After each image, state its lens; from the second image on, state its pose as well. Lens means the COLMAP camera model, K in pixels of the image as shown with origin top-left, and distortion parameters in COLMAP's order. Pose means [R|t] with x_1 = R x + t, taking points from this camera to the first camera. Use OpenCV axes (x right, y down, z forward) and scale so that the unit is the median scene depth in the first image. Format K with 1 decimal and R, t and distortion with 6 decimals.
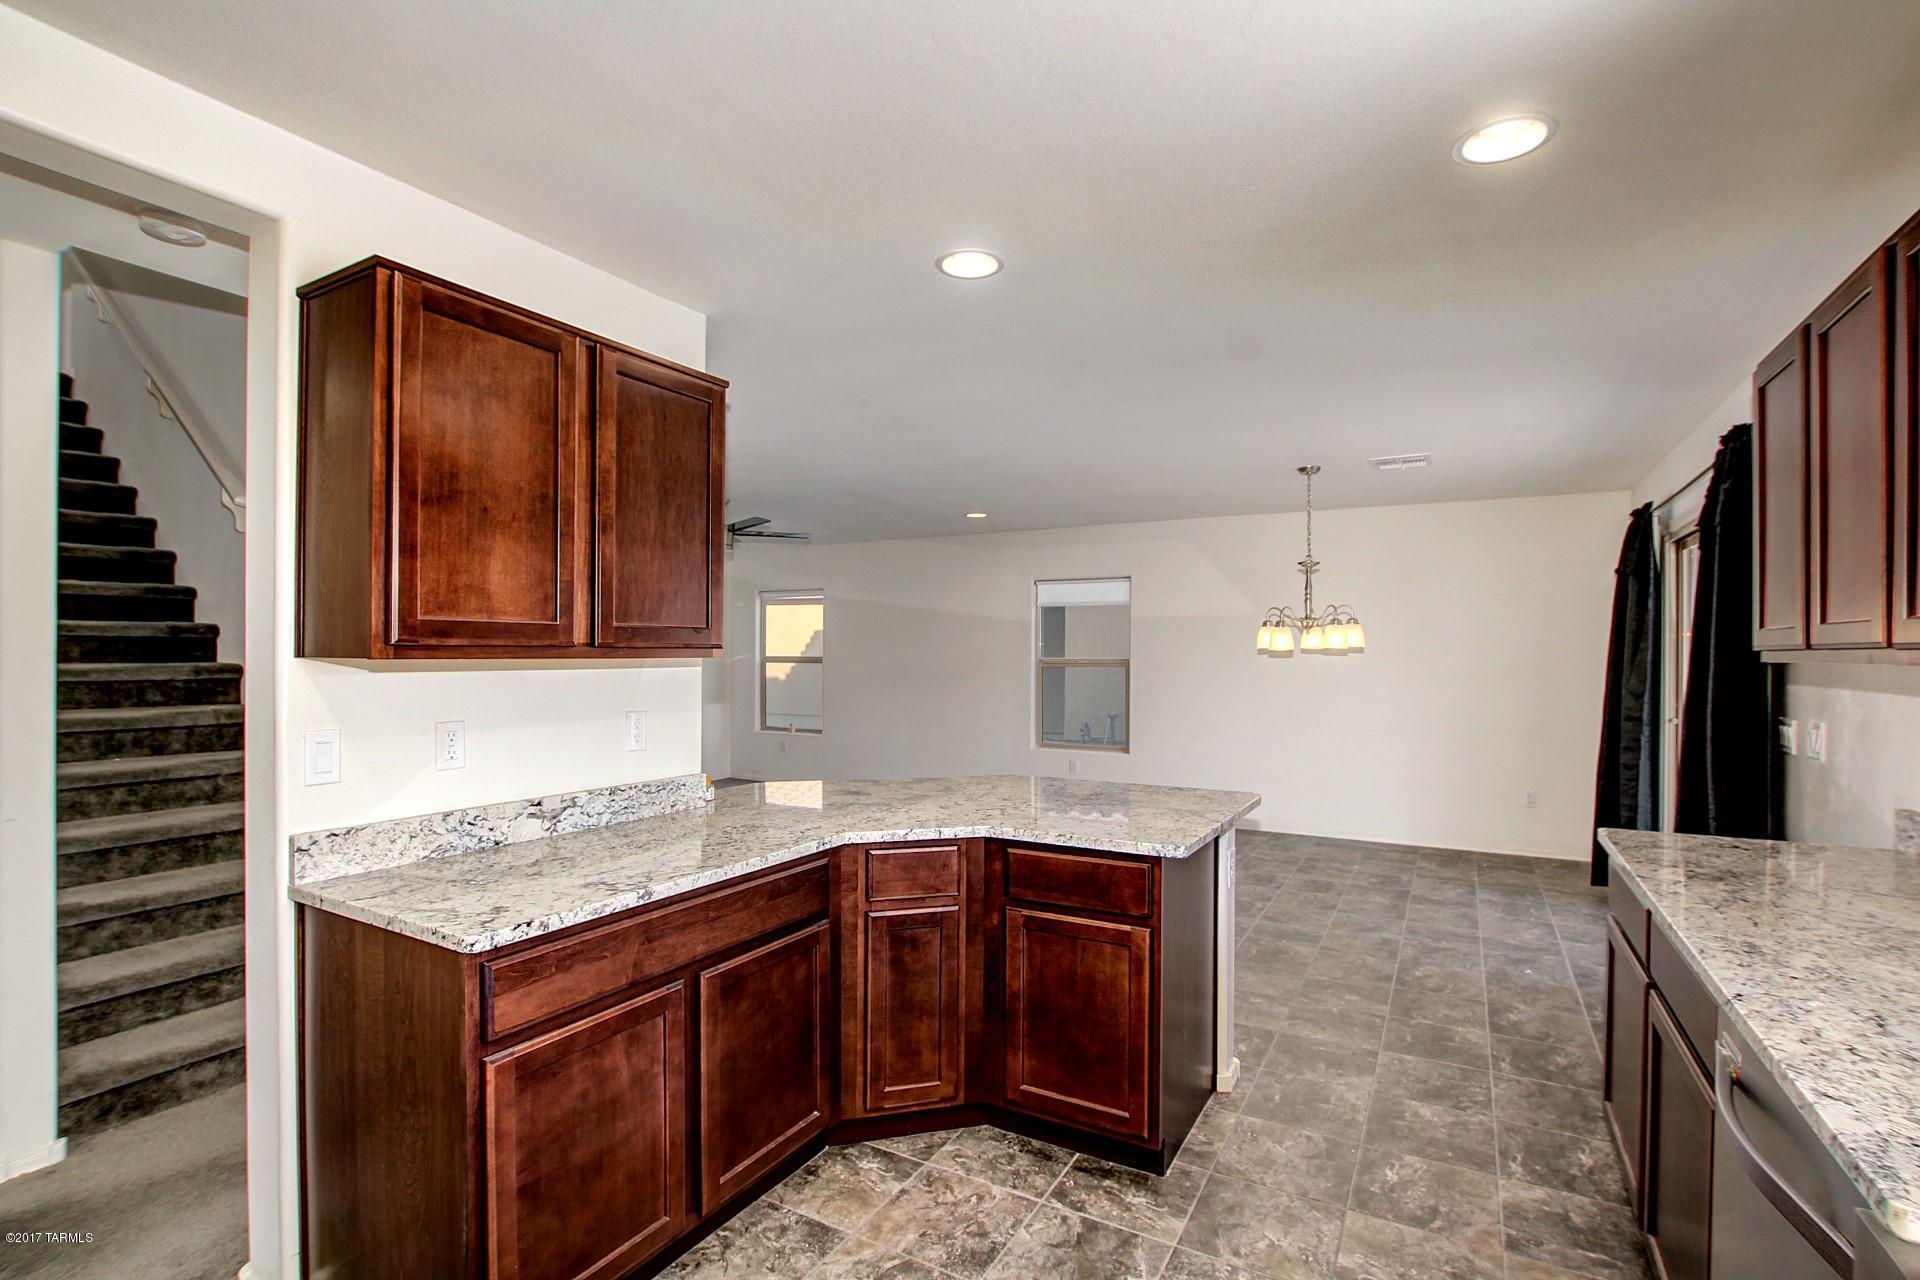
lens RADIAL K [[887.5, 0, 953.6], [0, 887.5, 631.1], [0, 0, 1]] dist [-0.021815, -0.000606]
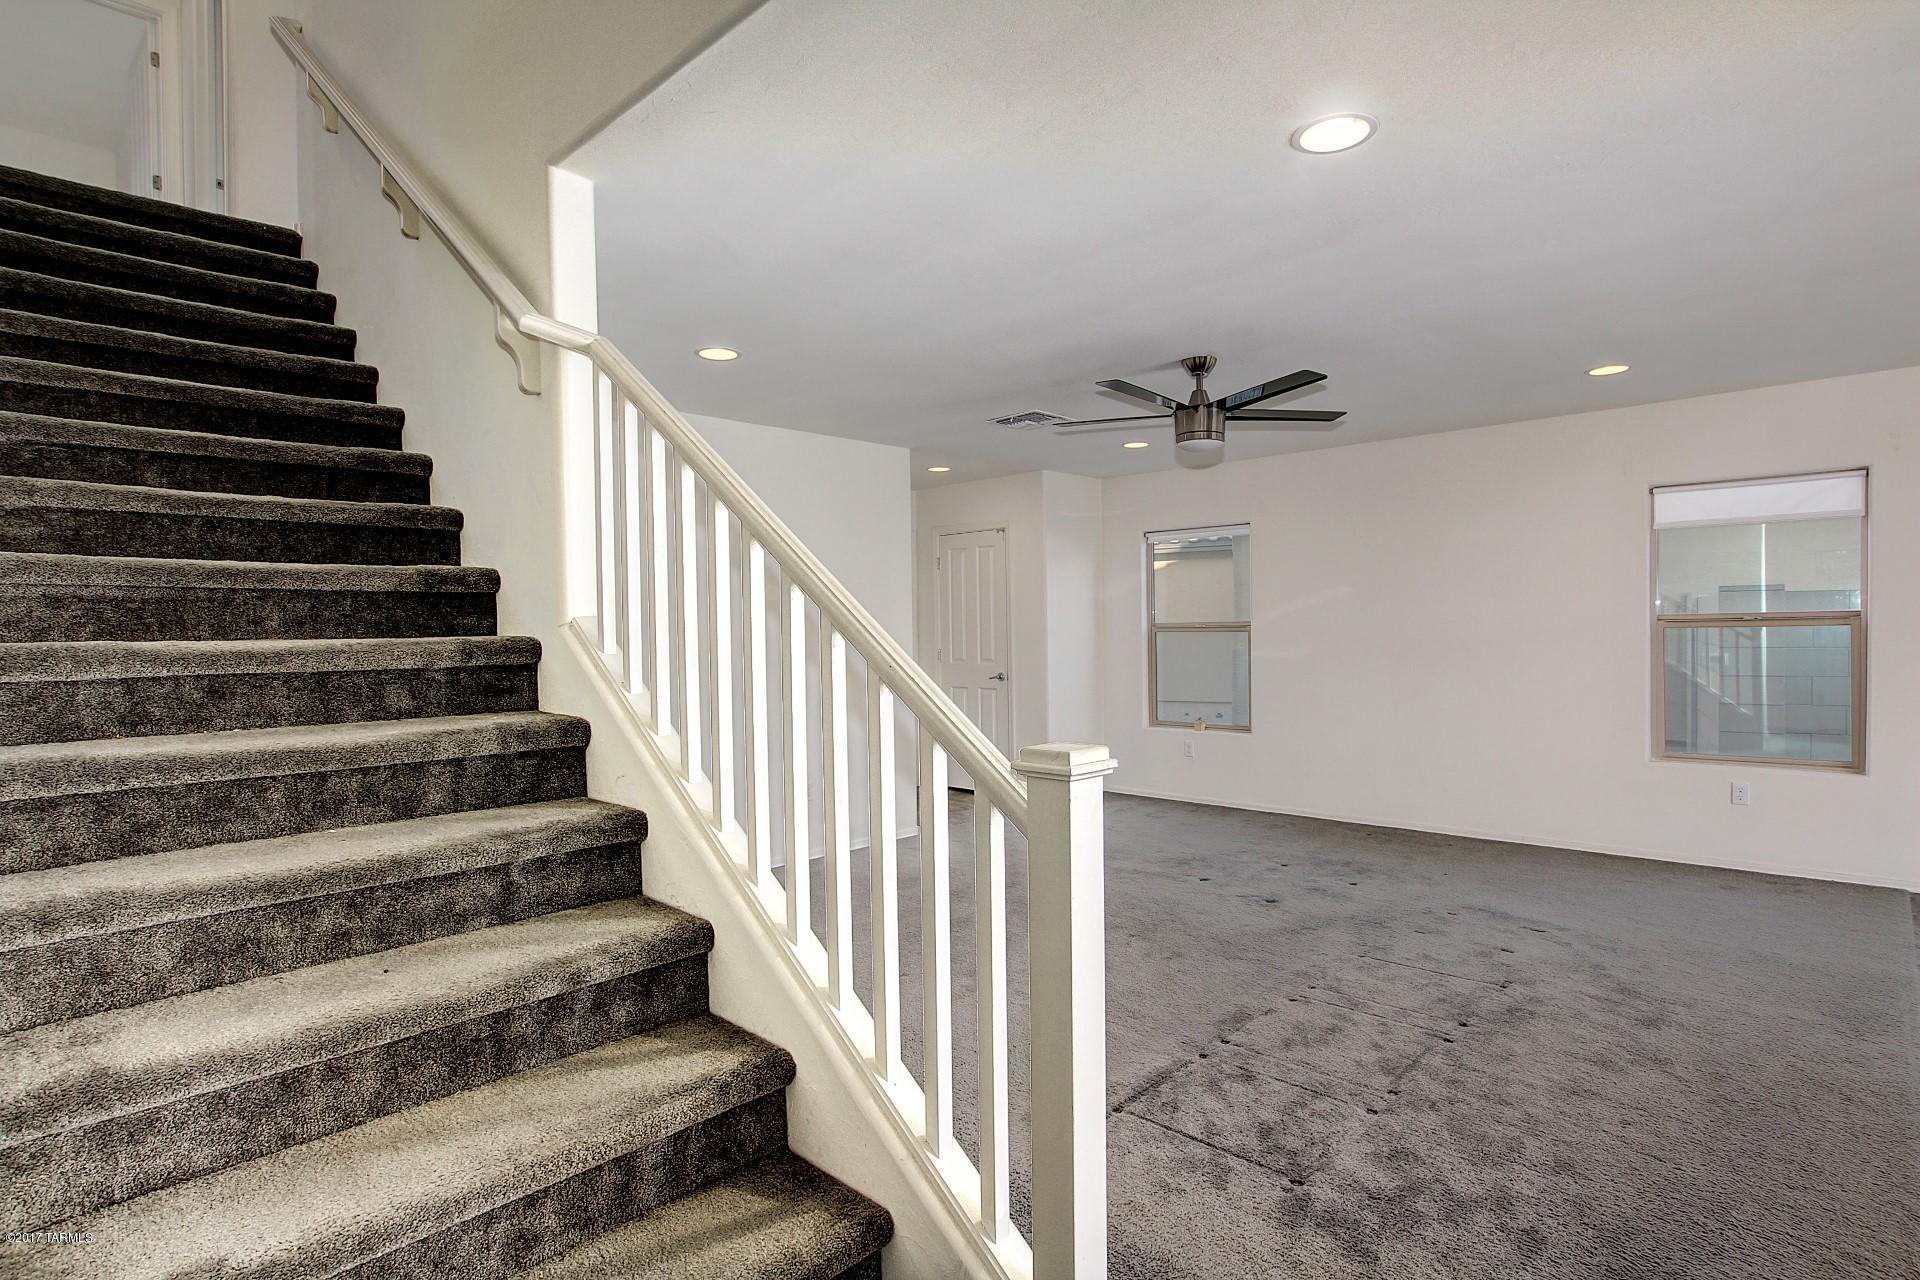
lens RADIAL K [[1010.0, 0, 971.8], [0, 1010.0, 636.6], [0, 0, 1]] dist [-0.034603, -0.000340]
pose [[0.967201, -0.015461, -0.253542, -0.437417], [0.024734, 0.999135, 0.033427, 0.025557], [0.252805, -0.038602, 0.966747, 0.515285]]
